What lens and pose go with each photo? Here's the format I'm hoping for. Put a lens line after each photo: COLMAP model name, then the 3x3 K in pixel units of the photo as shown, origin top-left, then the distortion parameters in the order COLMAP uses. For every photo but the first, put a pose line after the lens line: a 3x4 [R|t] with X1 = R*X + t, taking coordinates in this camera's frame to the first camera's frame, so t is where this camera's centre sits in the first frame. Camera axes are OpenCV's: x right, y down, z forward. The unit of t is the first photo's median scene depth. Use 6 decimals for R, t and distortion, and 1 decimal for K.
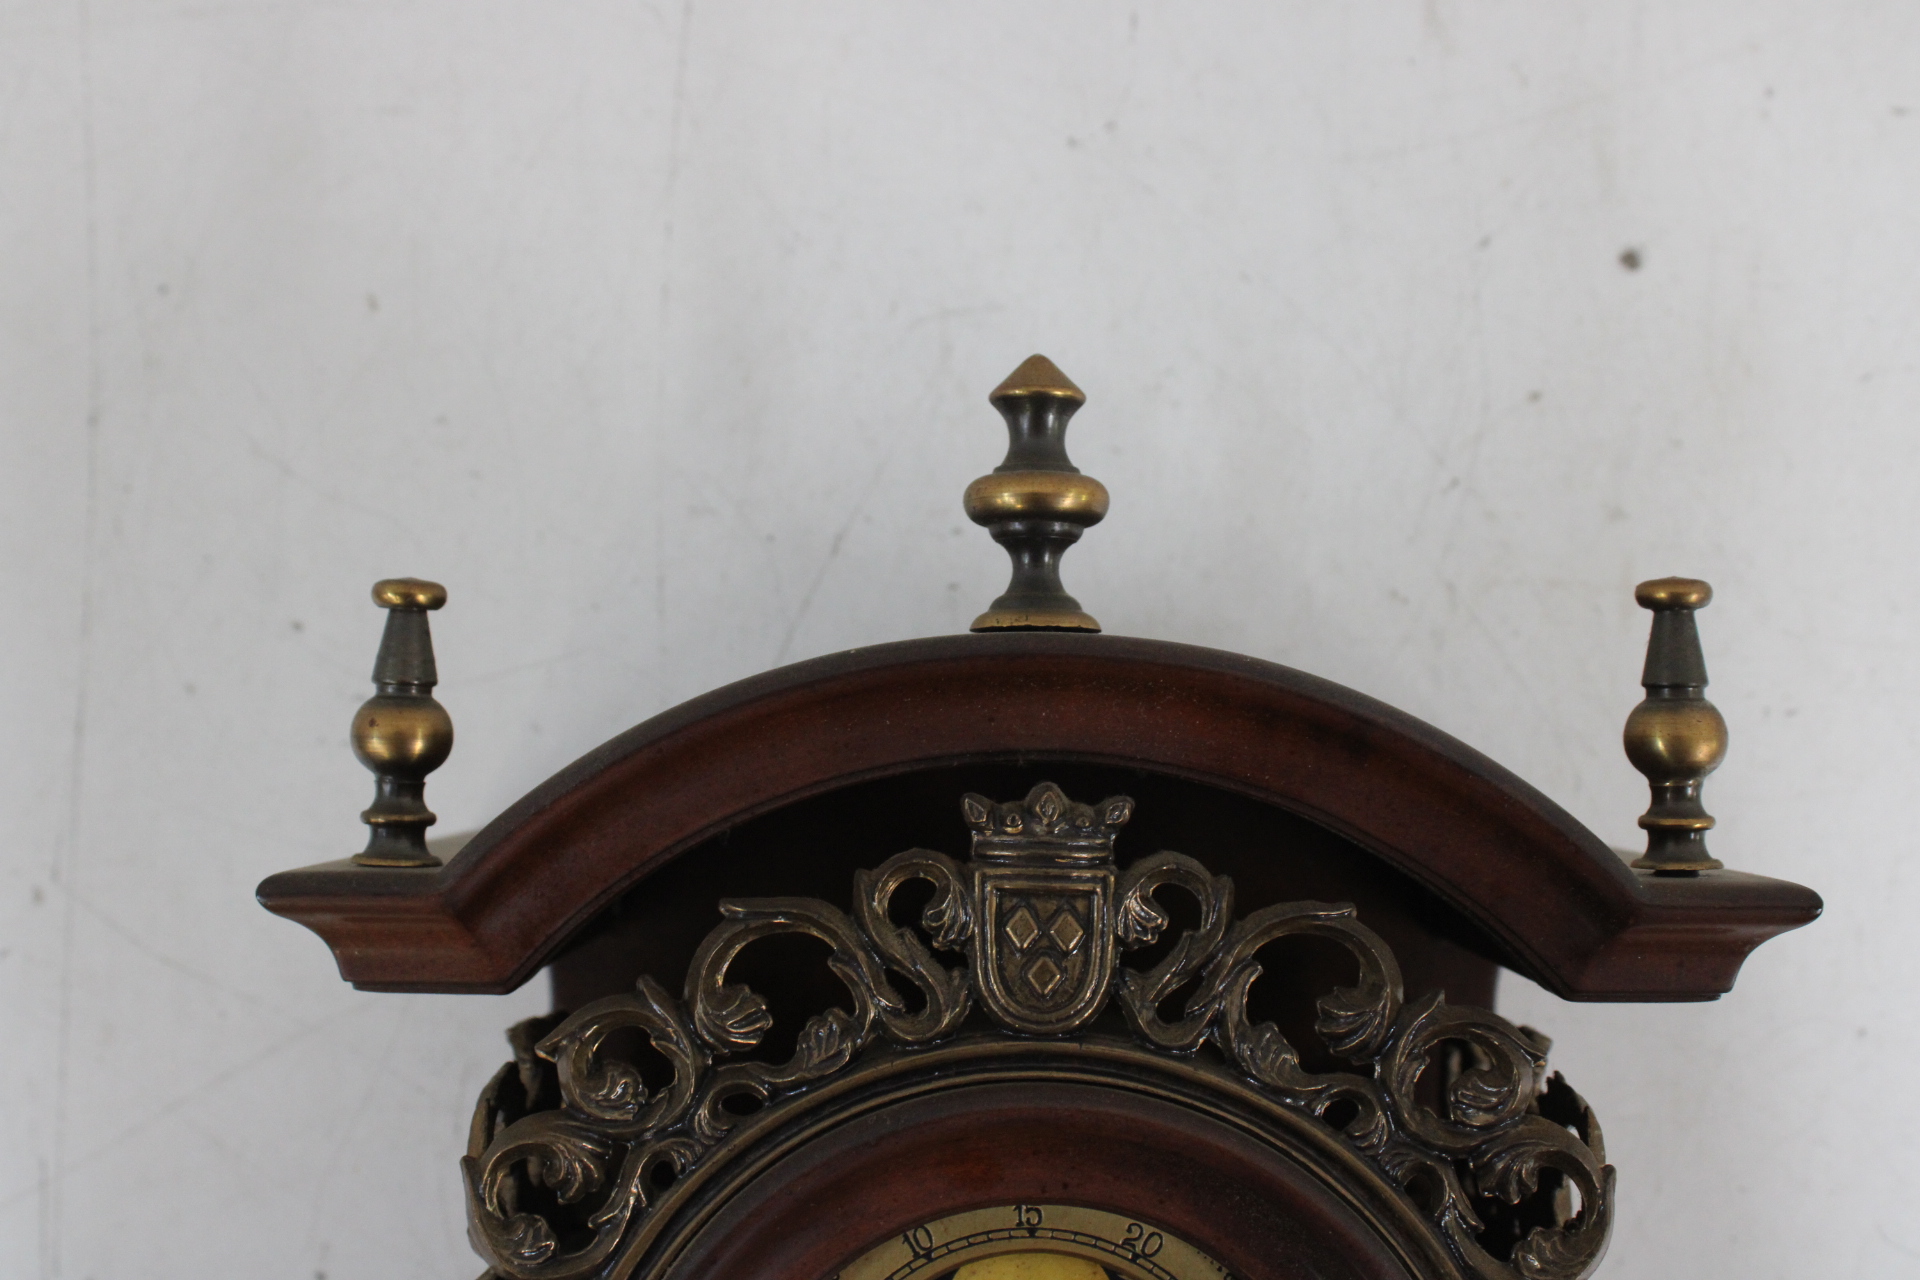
lens RADIAL K [[2527.9, 0, 945.8], [0, 2527.9, 623.7], [0, 0, 1]] dist [-0.105908, 0.000000]
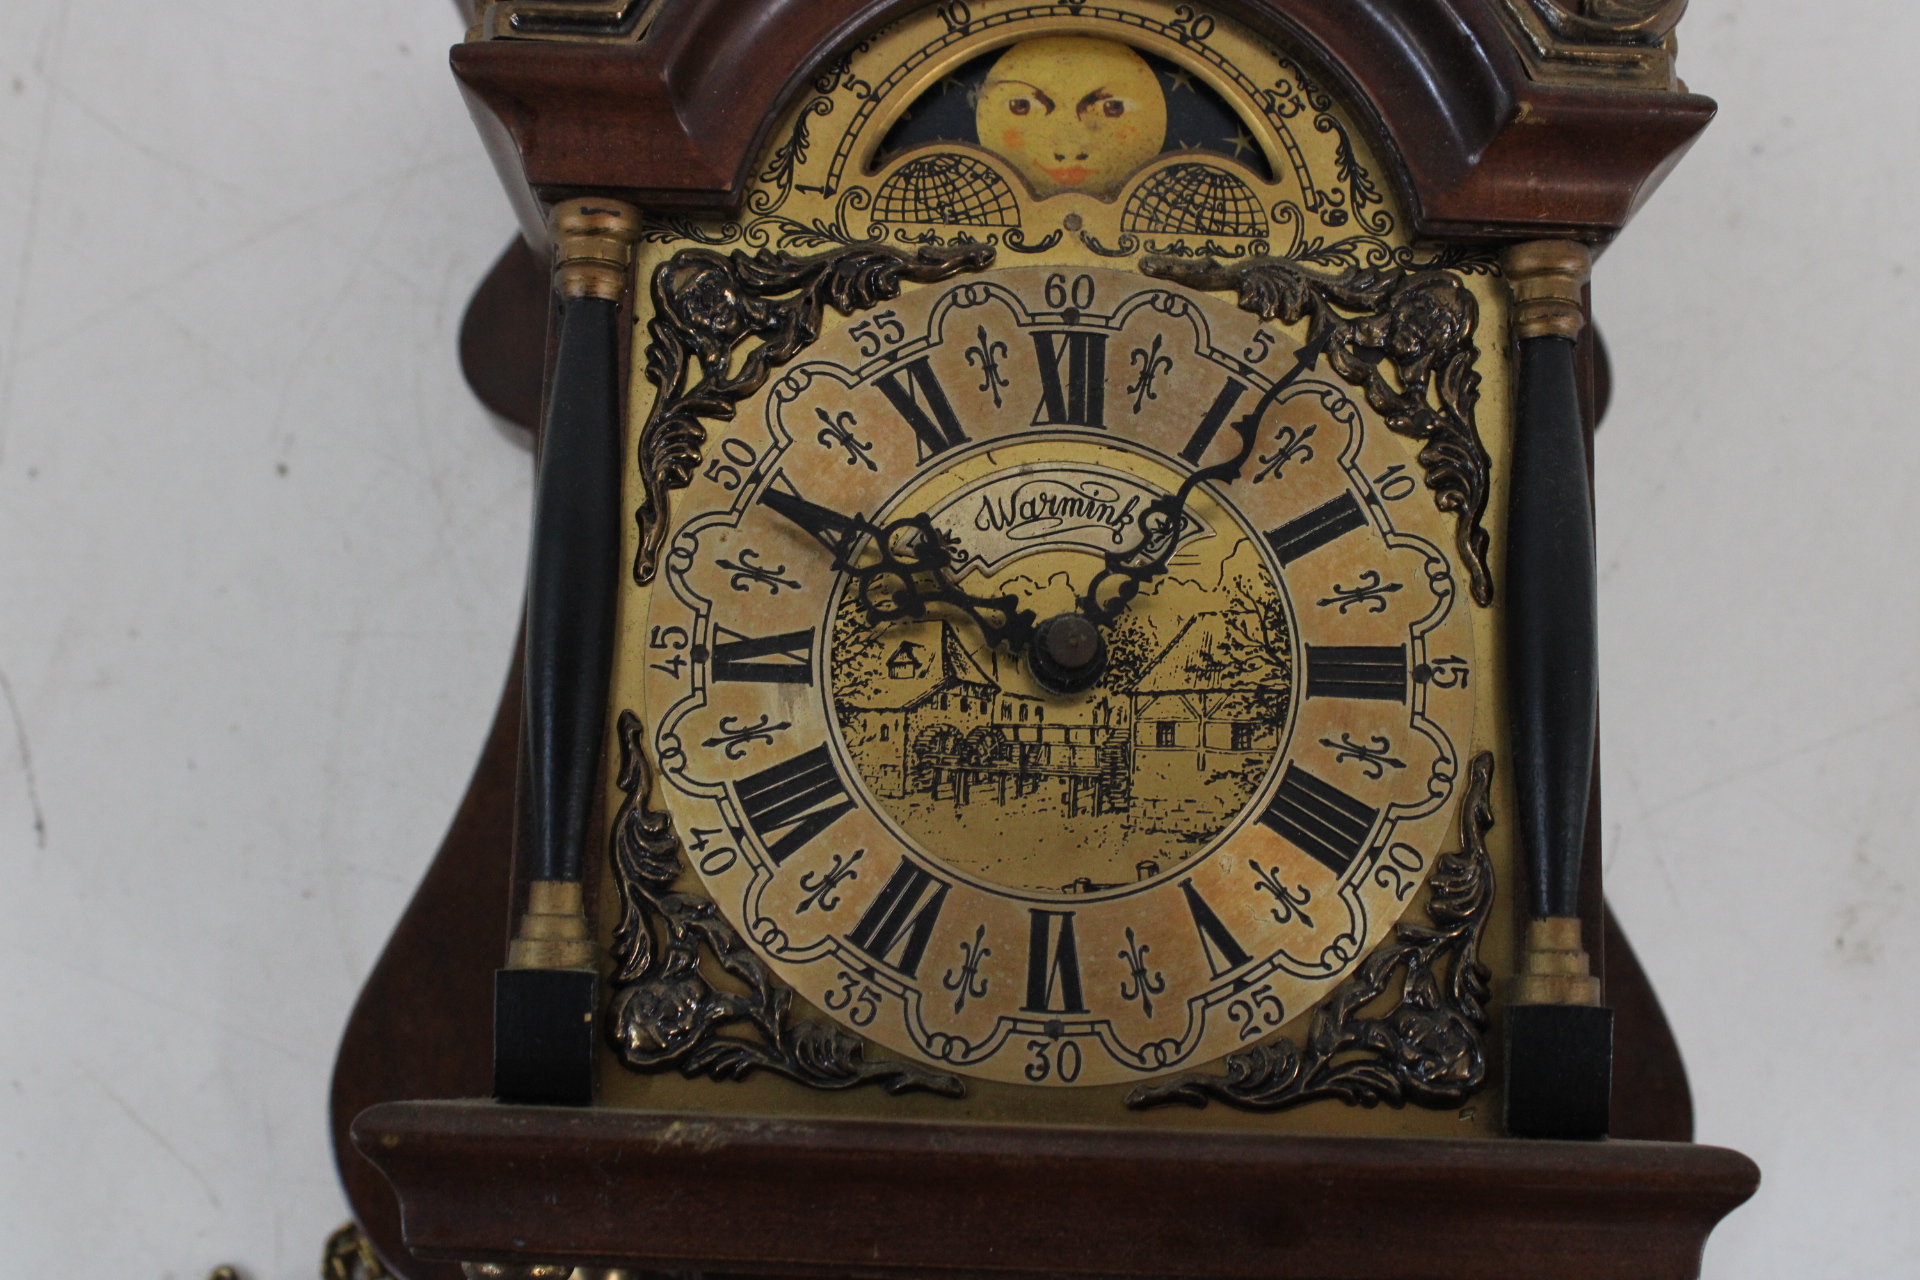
lens RADIAL K [[2449.0, 0, 967.0], [0, 2449.0, 636.3], [0, 0, 1]] dist [-0.096611, 0.000000]
pose [[0.999086, 0.030671, 0.029763, -0.026422], [-0.026196, 0.989727, -0.140551, 0.612557], [-0.033768, 0.139643, 0.989626, 0.135966]]
